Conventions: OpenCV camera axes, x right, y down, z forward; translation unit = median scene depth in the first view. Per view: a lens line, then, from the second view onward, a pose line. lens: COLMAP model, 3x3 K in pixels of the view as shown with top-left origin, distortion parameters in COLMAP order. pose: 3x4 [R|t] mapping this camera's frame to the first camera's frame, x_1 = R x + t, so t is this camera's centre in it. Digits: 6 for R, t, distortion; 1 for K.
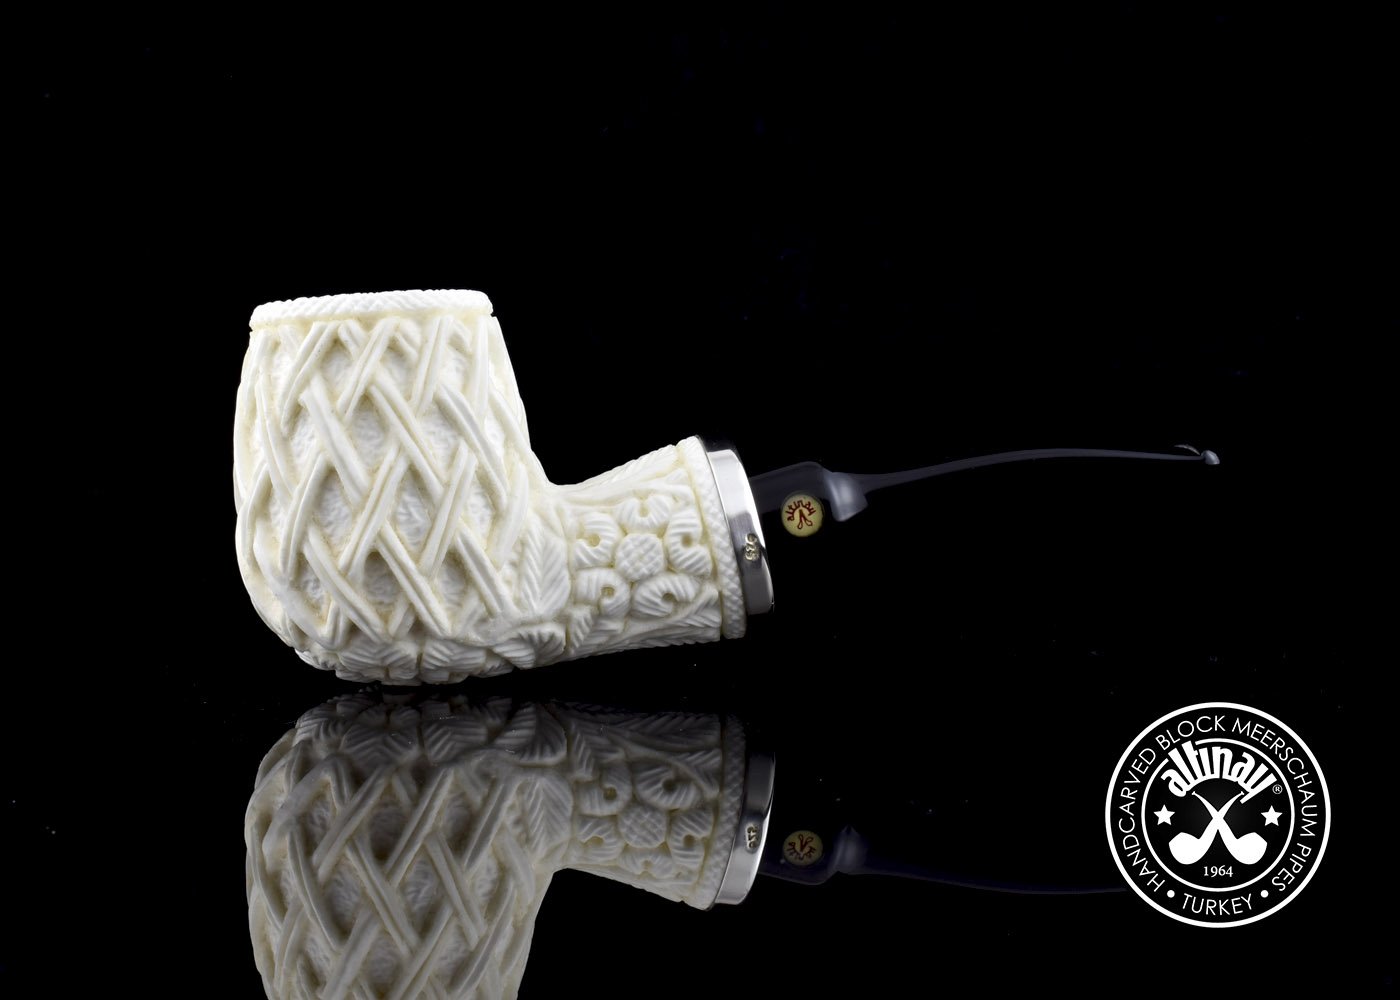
lens RADIAL K [[2530.4, 0, 708.8], [0, 2530.4, 464.8], [0, 0, 1]] dist [0.364428, 0.000000]
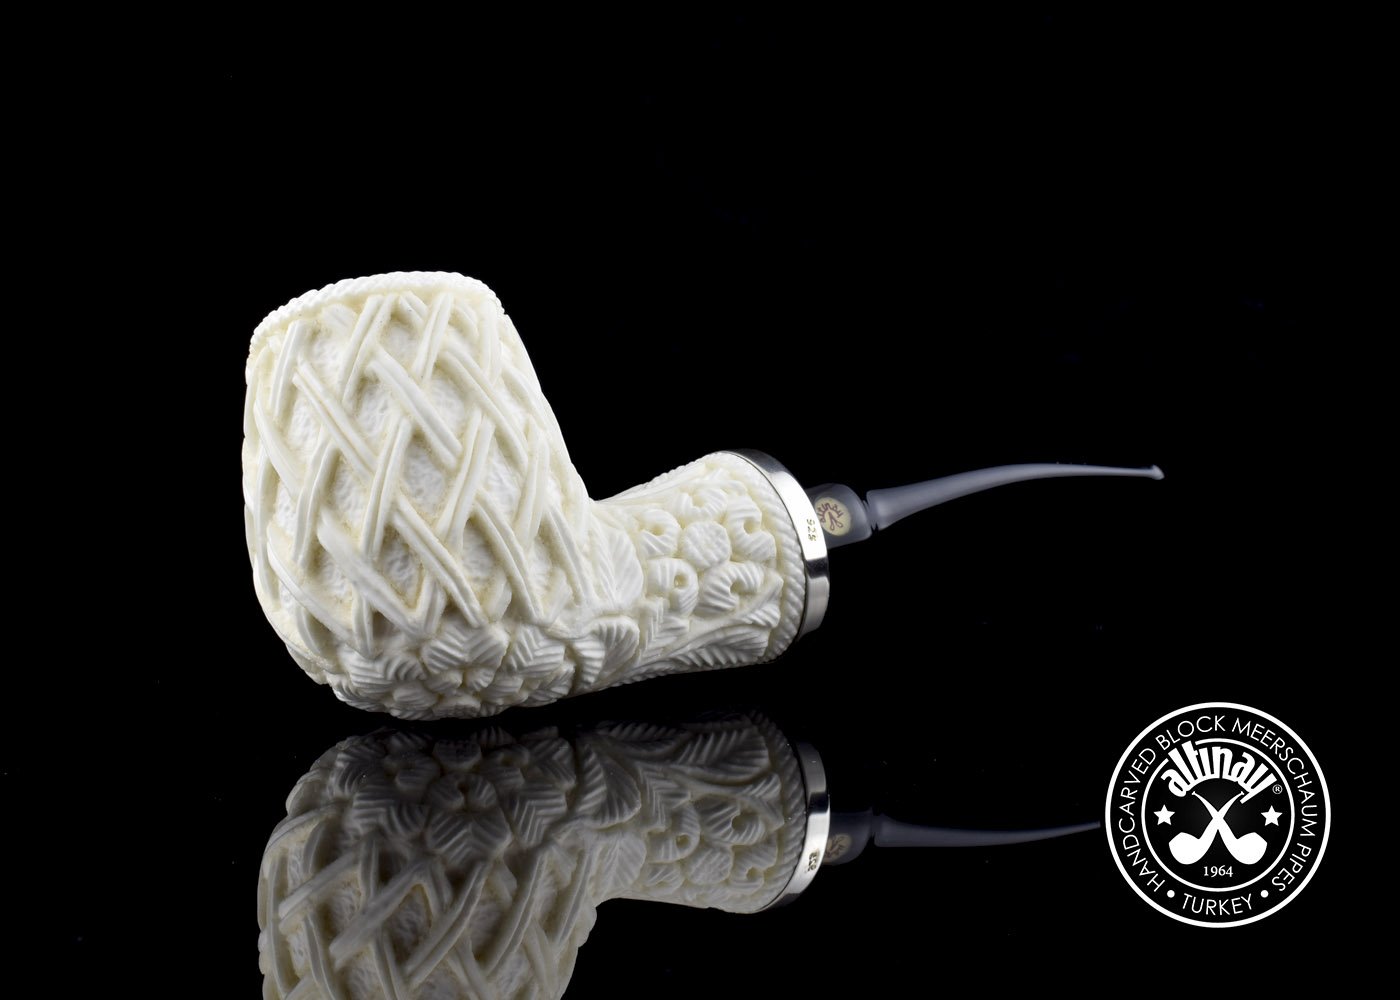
lens RADIAL K [[2530.4, 0, 701.2], [0, 2530.4, 502.2], [0, 0, 1]] dist [0.364428, 0.000000]
pose [[0.910629, -0.015910, 0.412918, -0.423160], [0.161571, 0.933418, -0.320354, 0.327257], [-0.380328, 0.358439, 0.852568, 0.181736]]
